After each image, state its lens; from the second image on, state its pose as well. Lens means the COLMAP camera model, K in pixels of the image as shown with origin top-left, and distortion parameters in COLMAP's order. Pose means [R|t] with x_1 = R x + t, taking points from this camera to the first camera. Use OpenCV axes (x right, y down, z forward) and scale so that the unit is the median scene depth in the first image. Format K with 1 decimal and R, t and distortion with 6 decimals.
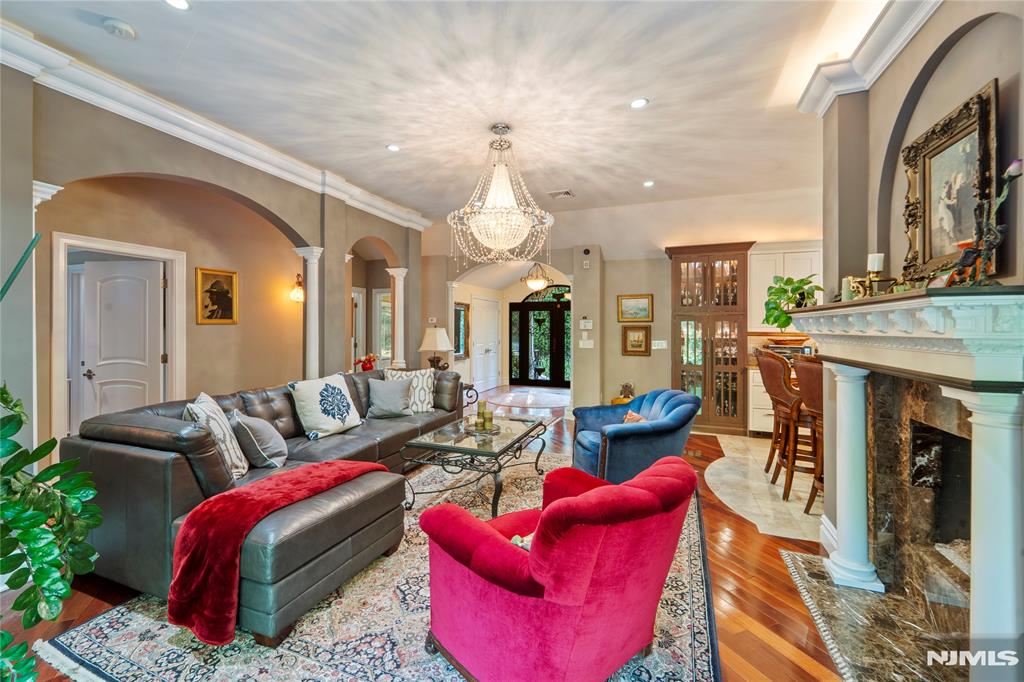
lens RADIAL K [[422.8, 0, 511.5], [0, 422.8, 334.1], [0, 0, 1]] dist [-0.001493, -0.000286]
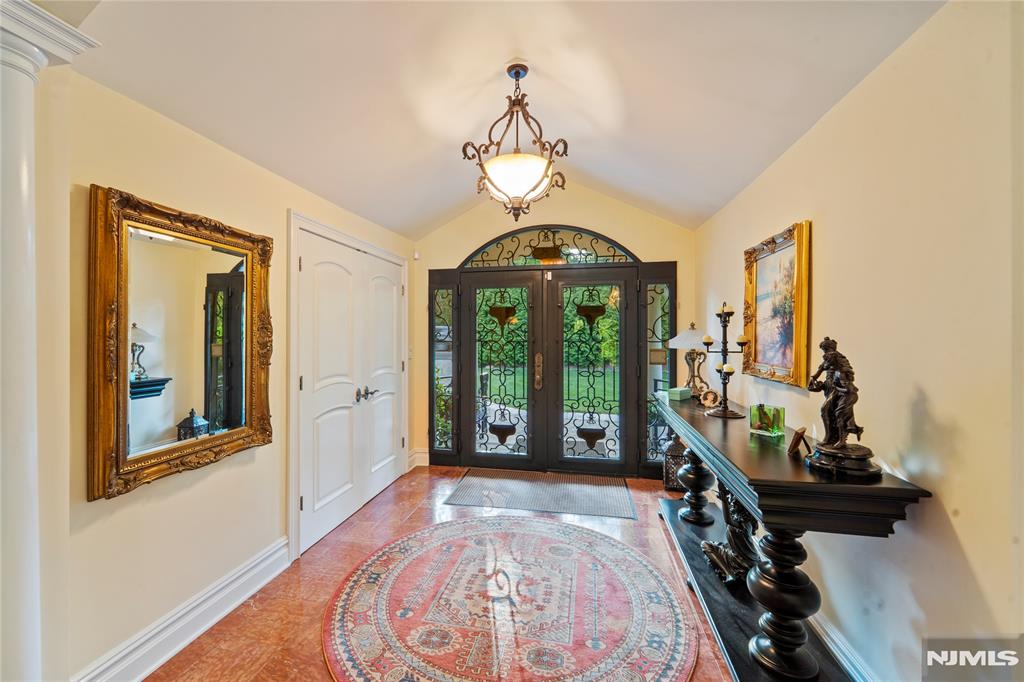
lens RADIAL K [[422.8, 0, 508.8], [0, 422.8, 336.0], [0, 0, 1]] dist [-0.001493, -0.000286]
pose [[0.986926, -0.002577, 0.161154, 0.006248], [0.002550, 0.999997, 0.000372, -0.007656], [-0.161155, 0.000044, 0.986929, 0.588055]]
